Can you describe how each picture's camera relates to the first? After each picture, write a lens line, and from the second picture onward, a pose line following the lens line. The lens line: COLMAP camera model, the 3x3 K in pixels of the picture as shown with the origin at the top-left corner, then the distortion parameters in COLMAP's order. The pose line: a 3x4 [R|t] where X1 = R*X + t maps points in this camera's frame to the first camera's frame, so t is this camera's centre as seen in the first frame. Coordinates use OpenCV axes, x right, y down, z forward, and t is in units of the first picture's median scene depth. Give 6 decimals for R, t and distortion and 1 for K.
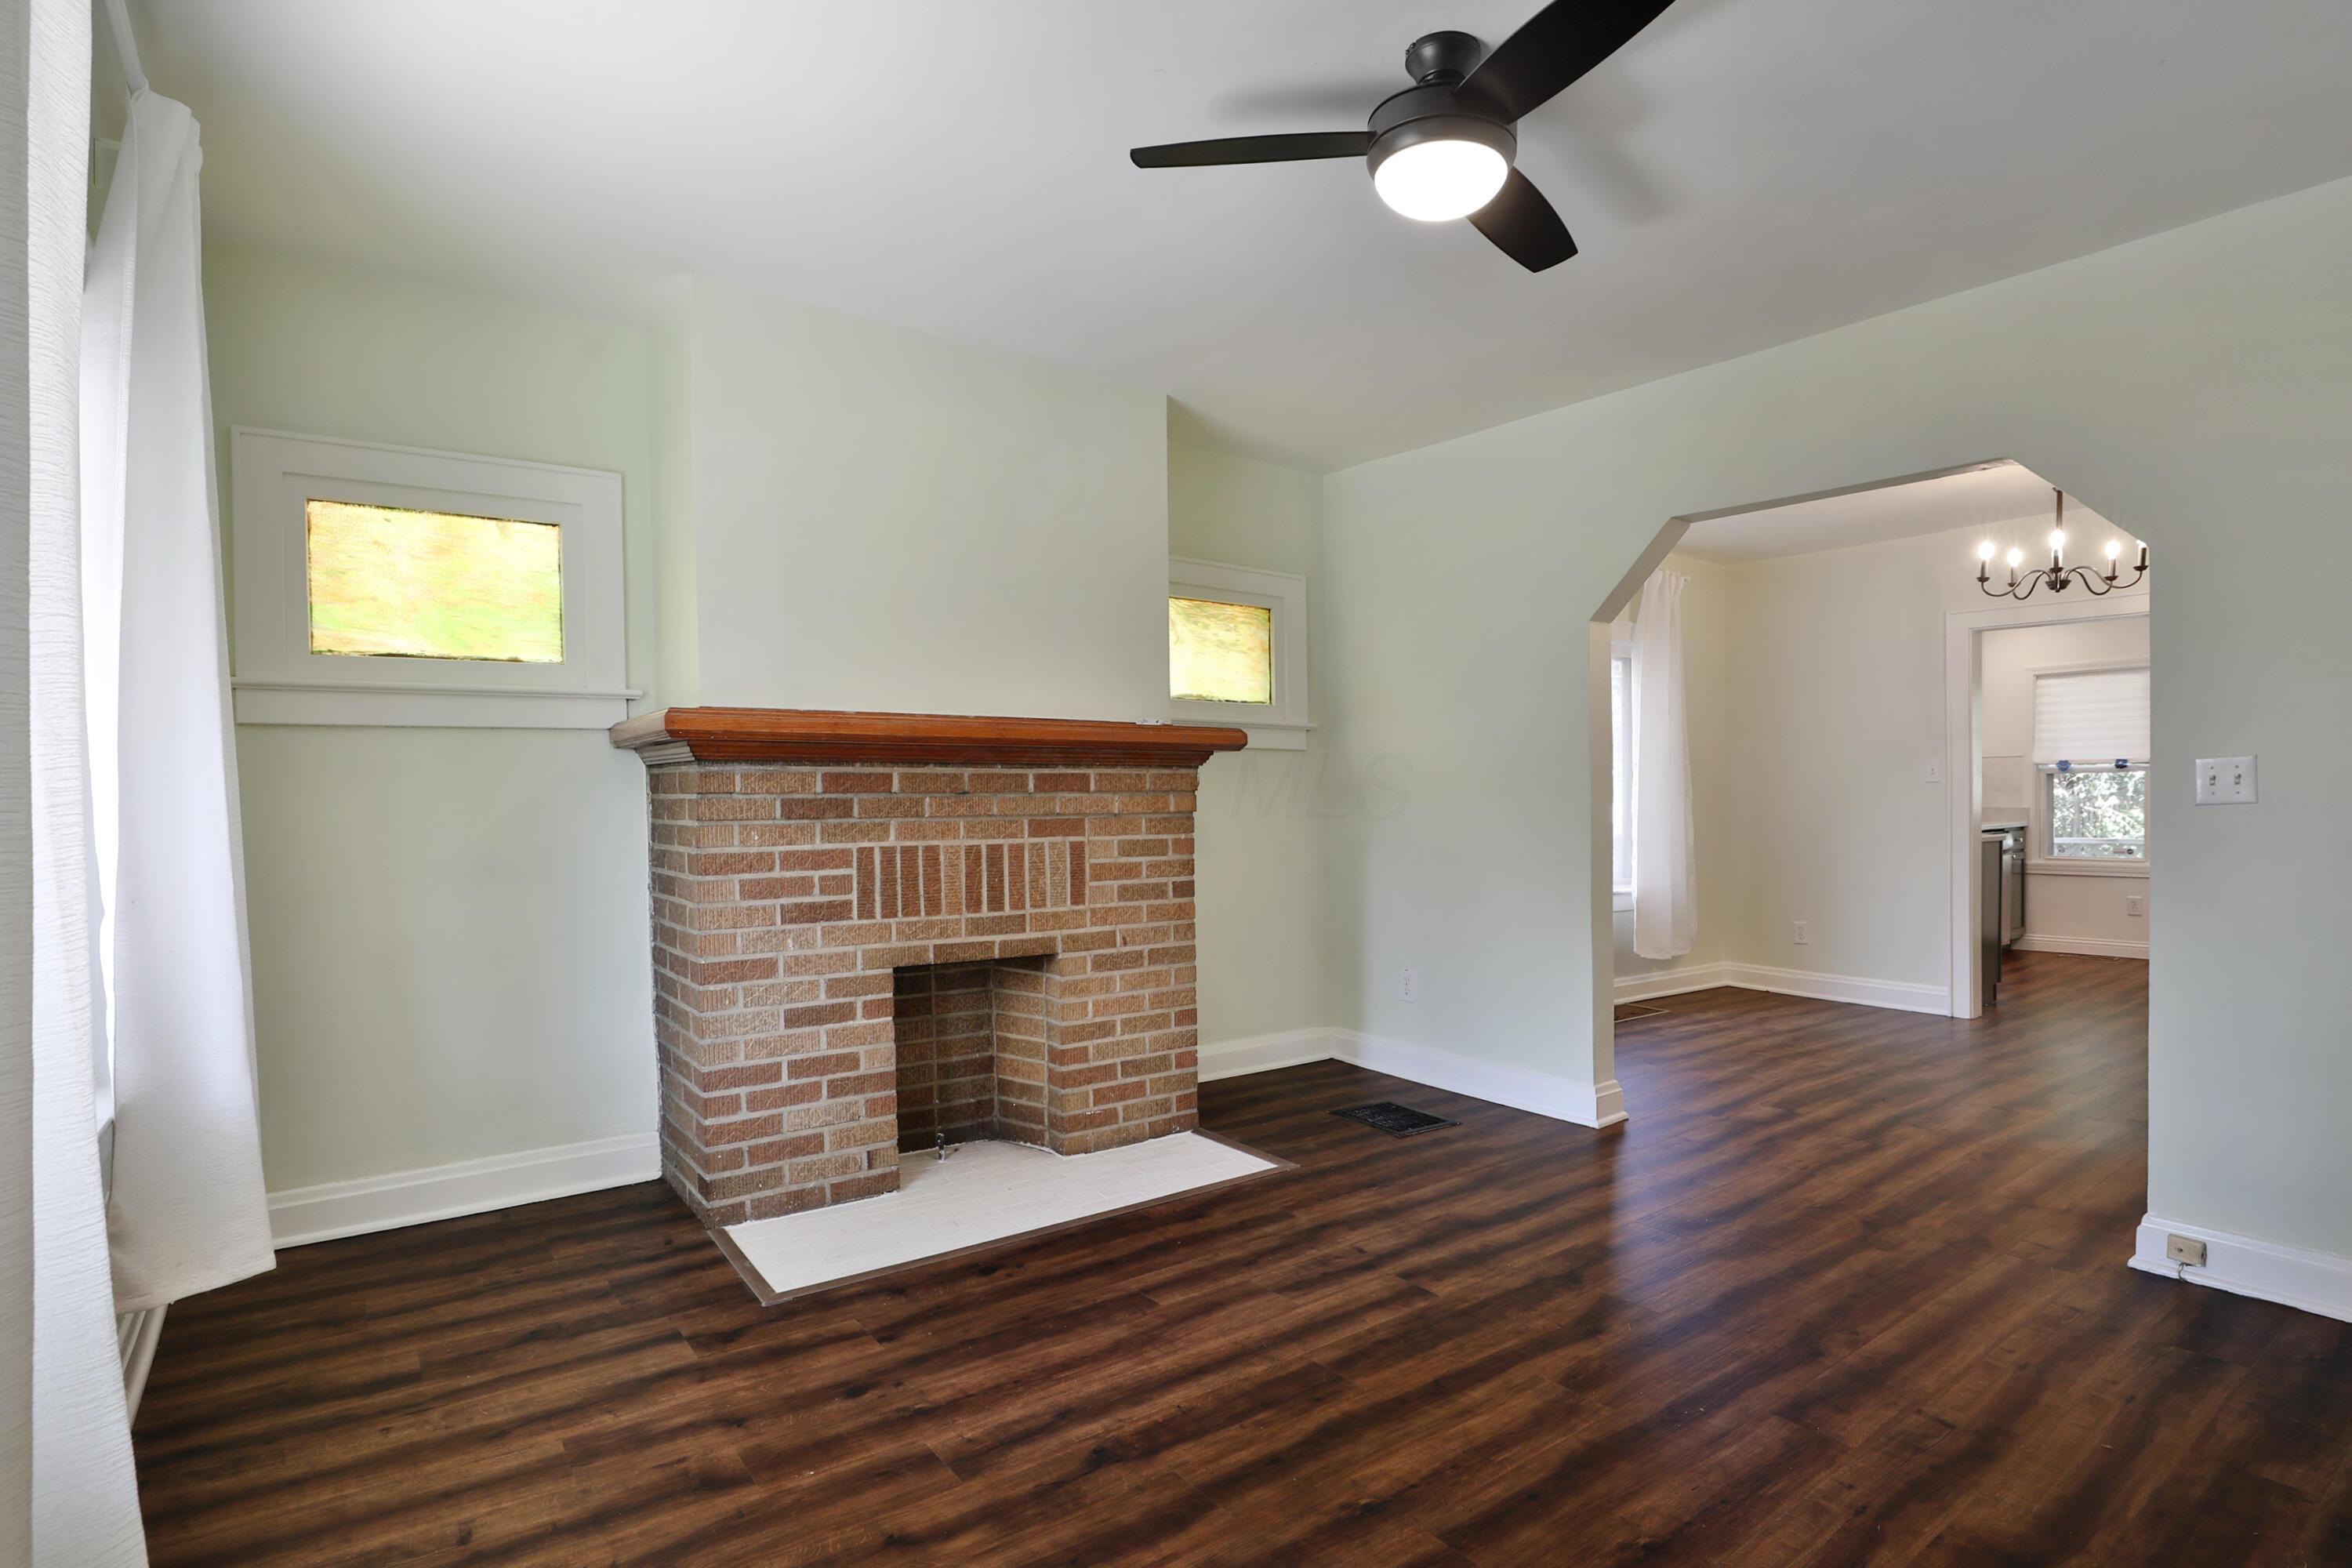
lens RADIAL K [[1132.1, 0, 1217.6], [0, 1132.1, 769.6], [0, 0, 1]] dist [-0.027082, 0.008909]
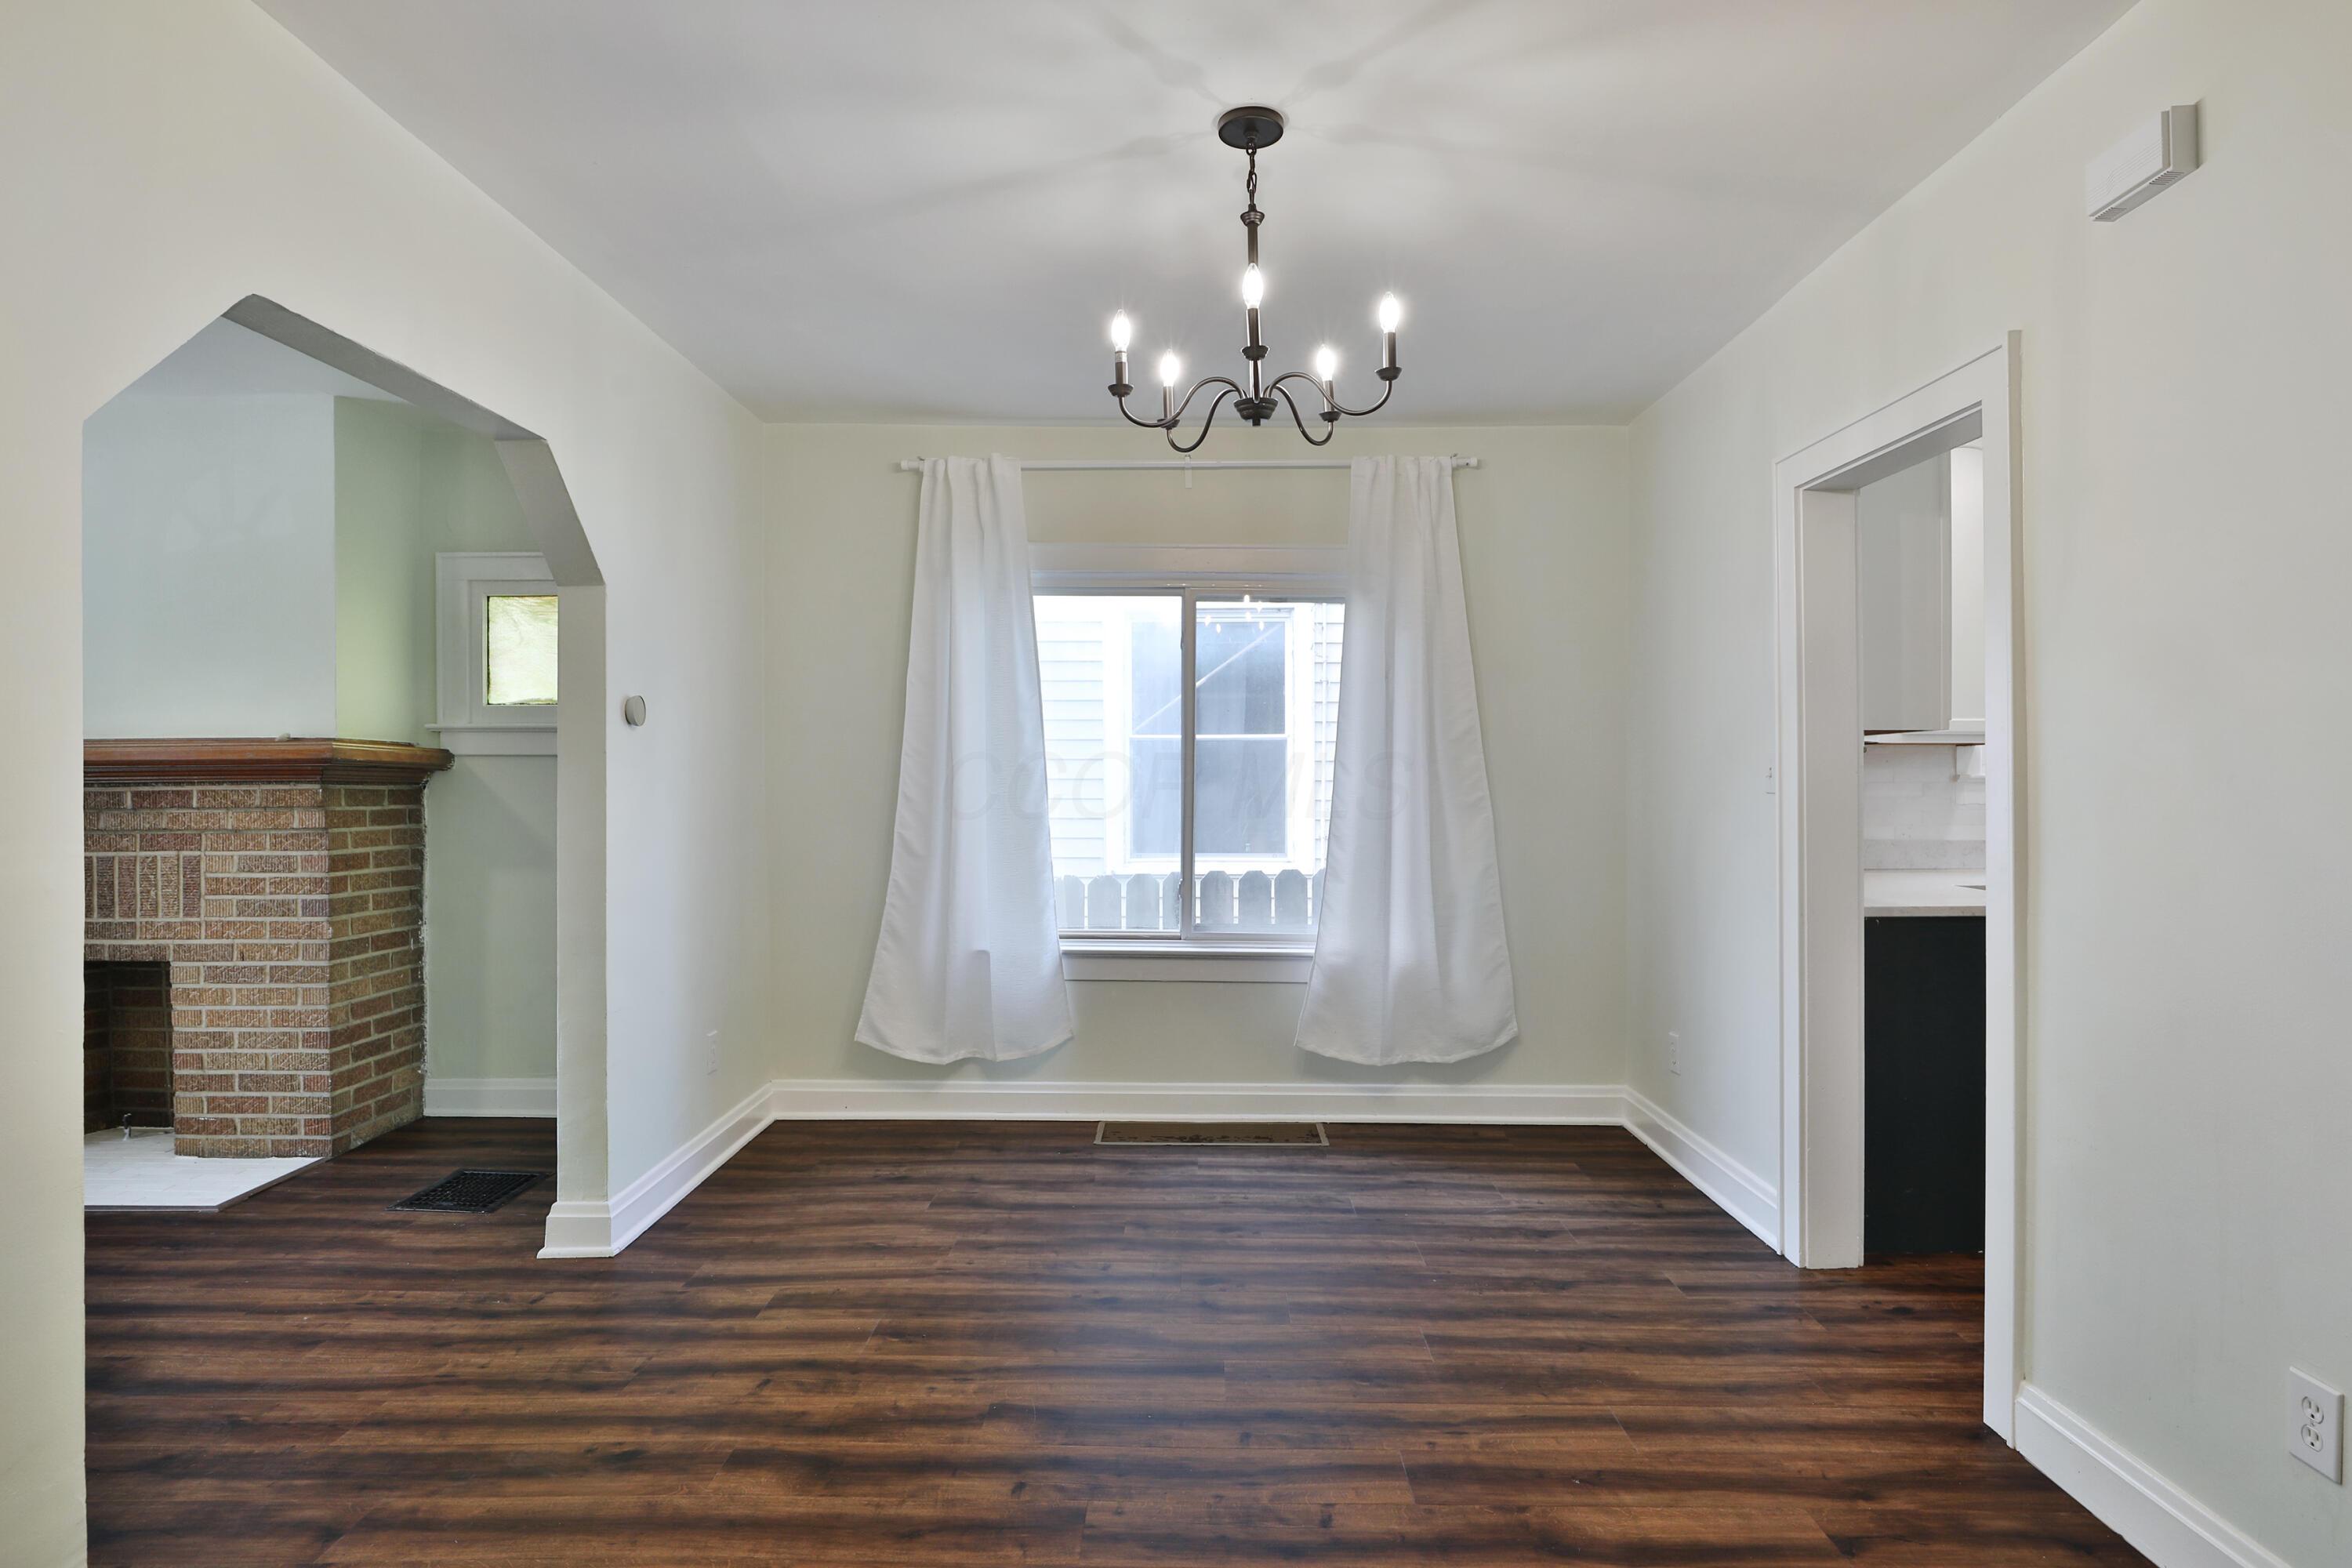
lens RADIAL K [[1244.8, 0, 1165.4], [0, 1244.8, 763.6], [0, 0, 1]] dist [-0.023458, 0.004321]
pose [[0.796511, -0.008428, -0.604565, 1.272493], [0.014992, 0.999871, 0.005812, -0.014129], [0.604438, -0.013693, 0.796534, 0.644894]]
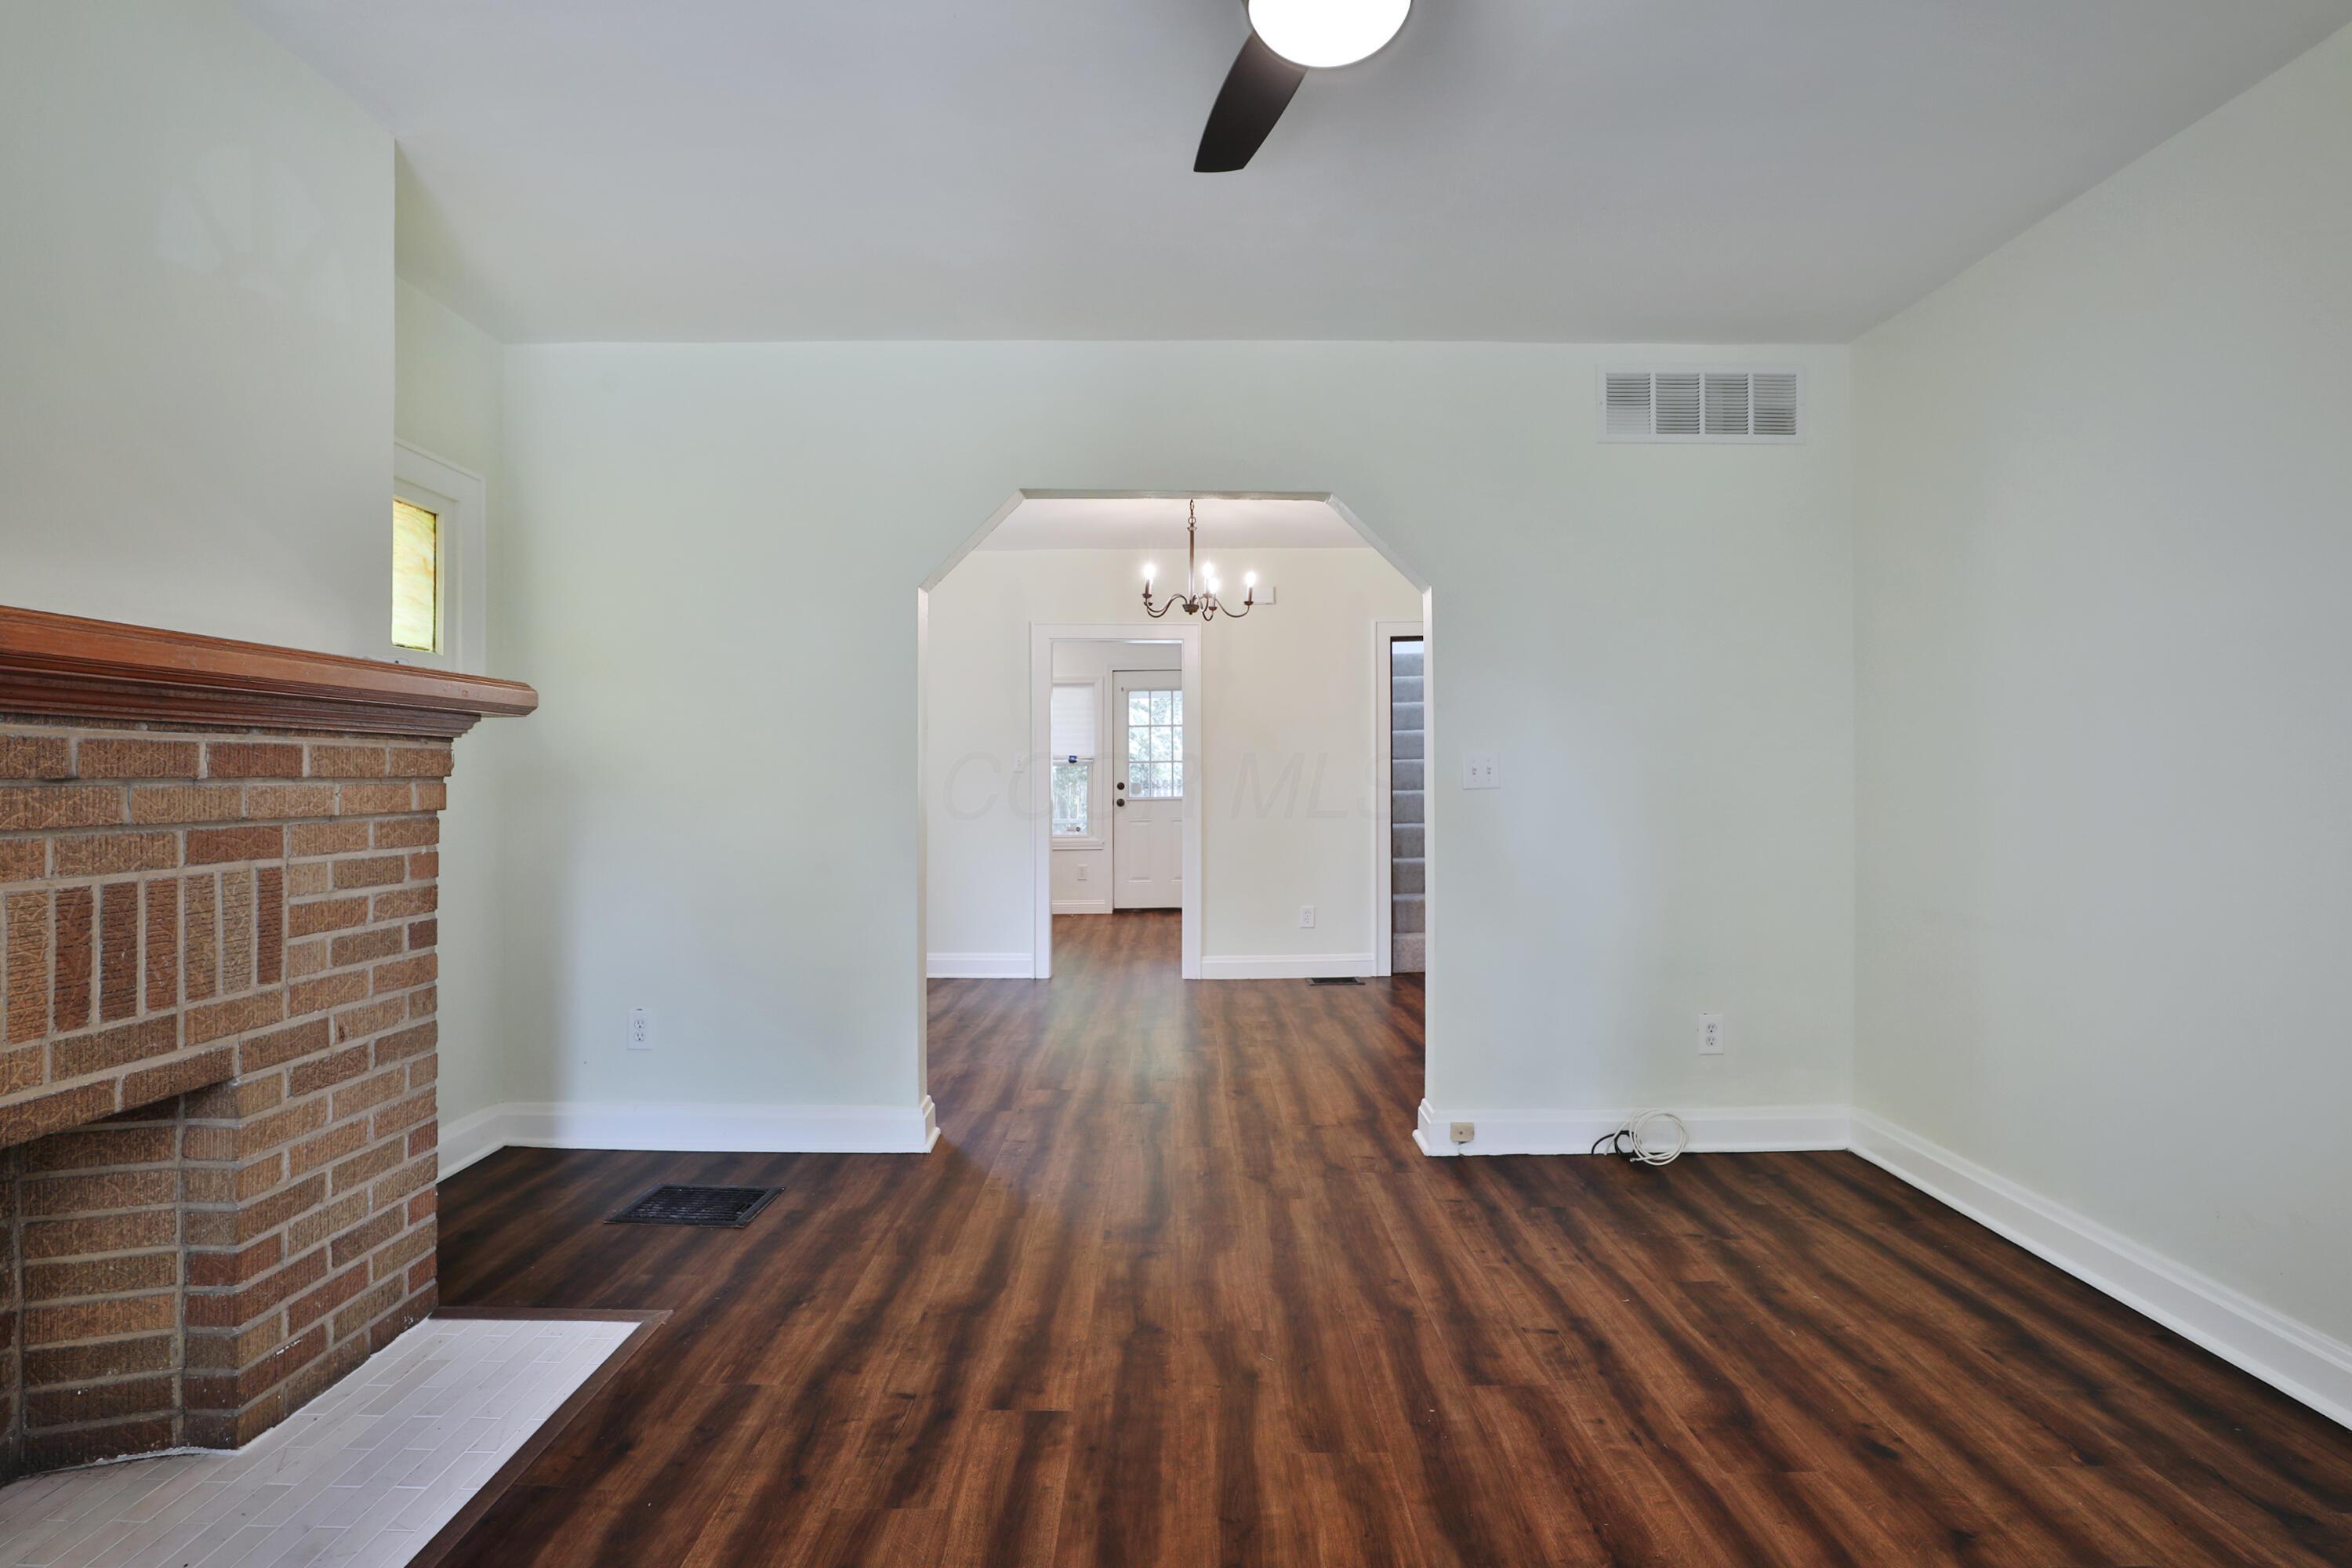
lens RADIAL K [[1132.1, 0, 1142.4], [0, 1132.1, 747.3], [0, 0, 1]] dist [-0.027082, 0.008909]
pose [[0.629231, 0.022510, 0.776892, -0.282141], [-0.018551, 0.999731, -0.013941, 0.004080], [-0.776997, -0.005640, 0.629480, 0.323509]]
